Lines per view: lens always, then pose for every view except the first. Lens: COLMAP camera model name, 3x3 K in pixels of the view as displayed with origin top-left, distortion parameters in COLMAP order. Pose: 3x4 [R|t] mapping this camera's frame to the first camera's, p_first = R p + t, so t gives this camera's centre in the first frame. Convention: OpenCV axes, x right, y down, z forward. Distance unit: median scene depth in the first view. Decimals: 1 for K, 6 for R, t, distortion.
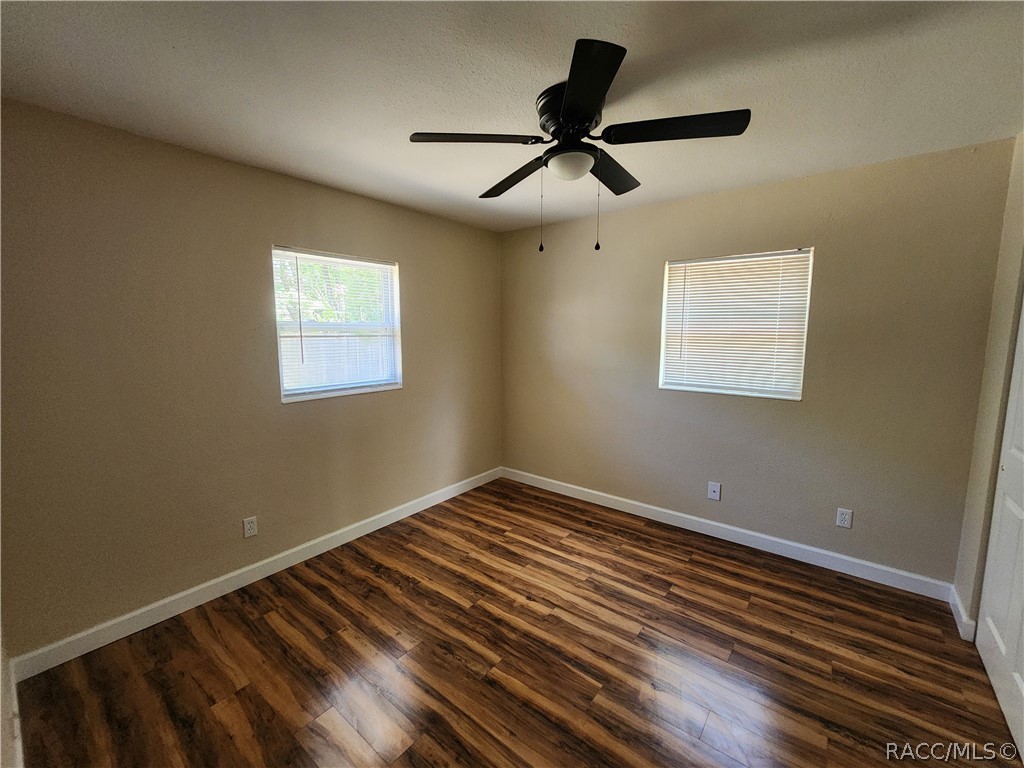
lens RADIAL K [[422.6, 0, 513.3], [0, 422.6, 381.8], [0, 0, 1]] dist [0.001512, 0.000774]
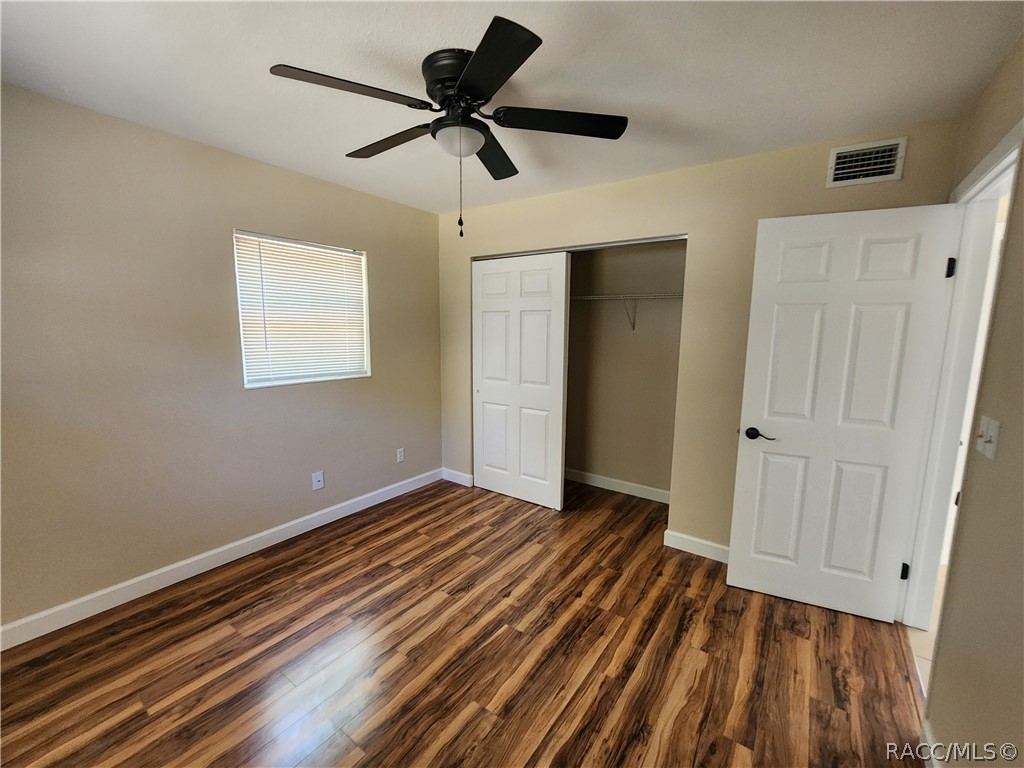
lens RADIAL K [[422.6, 0, 513.0], [0, 422.6, 388.8], [0, 0, 1]] dist [0.001512, 0.000774]
pose [[-0.044463, -0.146973, 0.988141, -0.641256], [0.107595, 0.982661, 0.150999, -0.071462], [-0.993200, 0.113033, -0.027878, 0.712583]]
